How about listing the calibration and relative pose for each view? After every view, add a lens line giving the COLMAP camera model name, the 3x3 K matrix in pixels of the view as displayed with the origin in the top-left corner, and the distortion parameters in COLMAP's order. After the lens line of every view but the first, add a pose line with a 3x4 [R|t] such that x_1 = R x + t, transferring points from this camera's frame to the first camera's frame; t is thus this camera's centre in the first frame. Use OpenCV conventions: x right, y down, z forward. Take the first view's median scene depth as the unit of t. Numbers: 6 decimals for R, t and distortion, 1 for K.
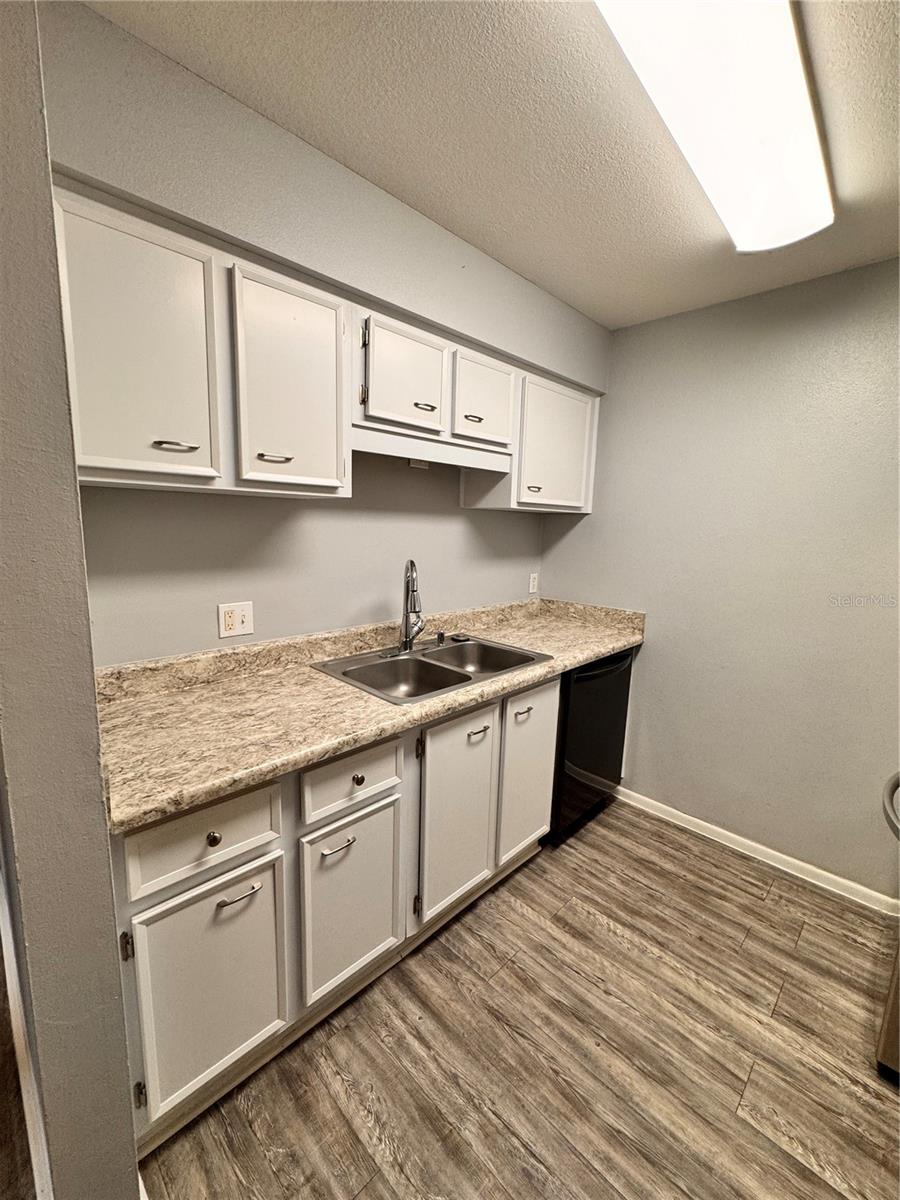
lens RADIAL K [[495.4, 0, 450.4], [0, 495.4, 598.5], [0, 0, 1]] dist [-0.002435, 0.000395]
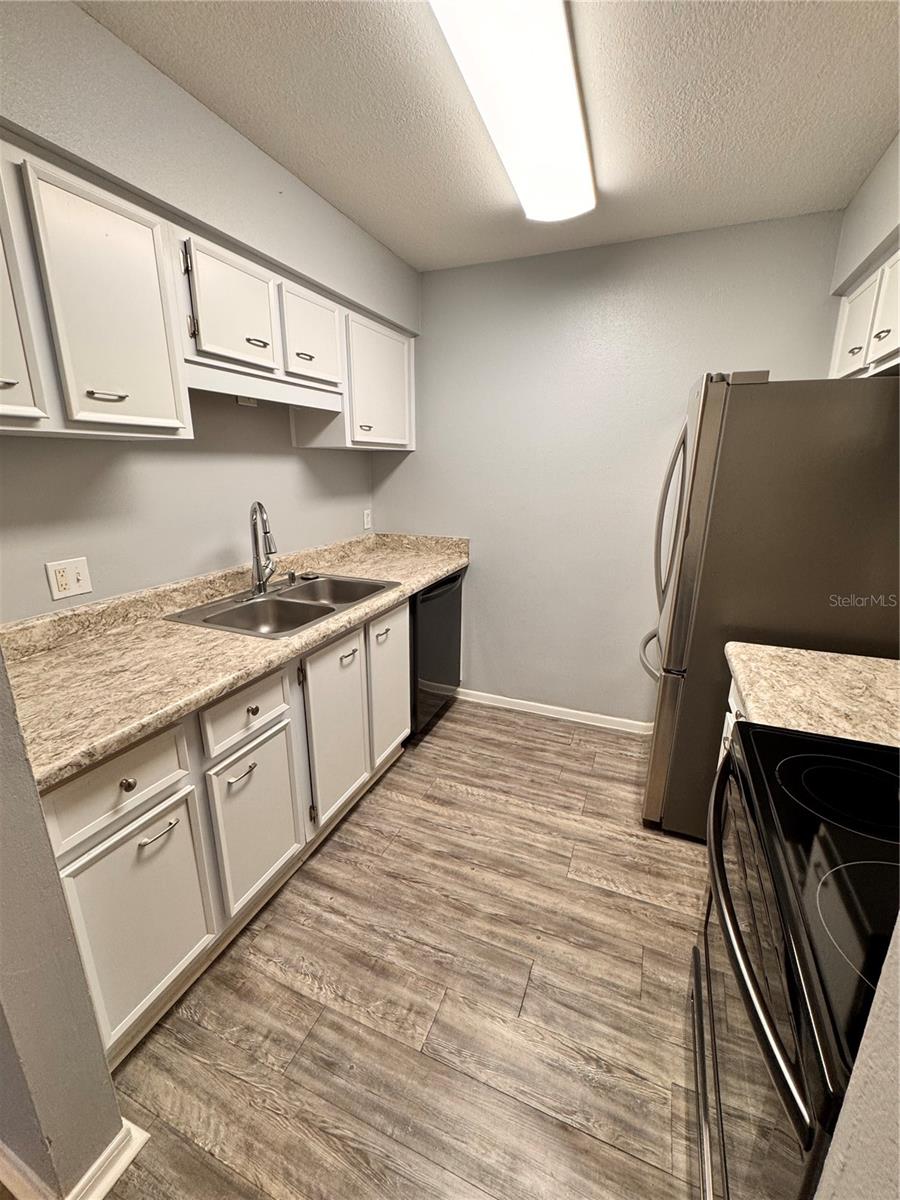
lens RADIAL K [[494.3, 0, 449.4], [0, 494.3, 597.6], [0, 0, 1]] dist [-0.002048, -0.000068]
pose [[0.927409, -0.123491, 0.353076, -0.117405], [0.080591, 0.987729, 0.133781, 0.013009], [-0.365264, -0.095615, 0.925981, -0.103998]]
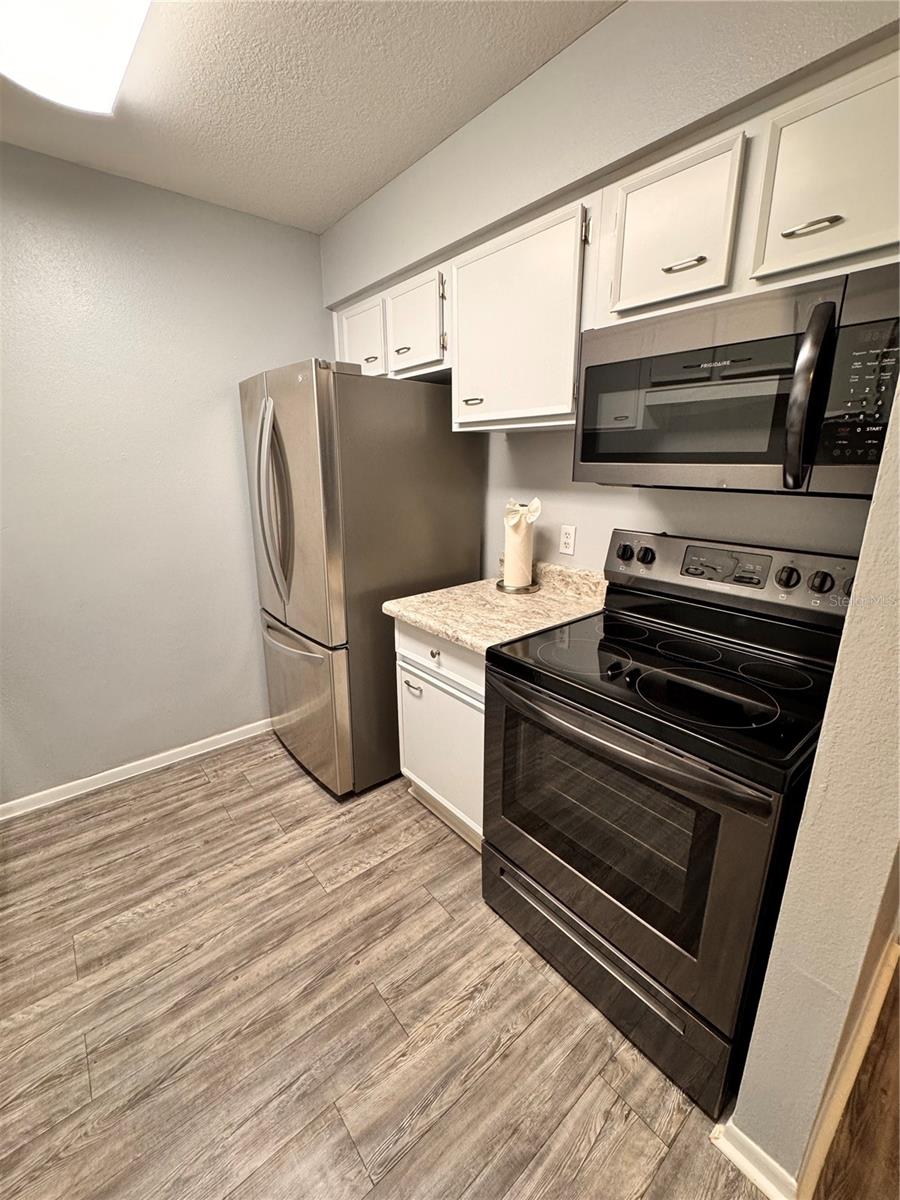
lens RADIAL K [[495.4, 0, 450.4], [0, 495.4, 598.5], [0, 0, 1]] dist [-0.002435, 0.000395]
pose [[0.103983, -0.300401, 0.948128, -0.331769], [0.156879, 0.946316, 0.282621, -0.030909], [-0.982129, 0.119354, 0.145527, 0.304577]]
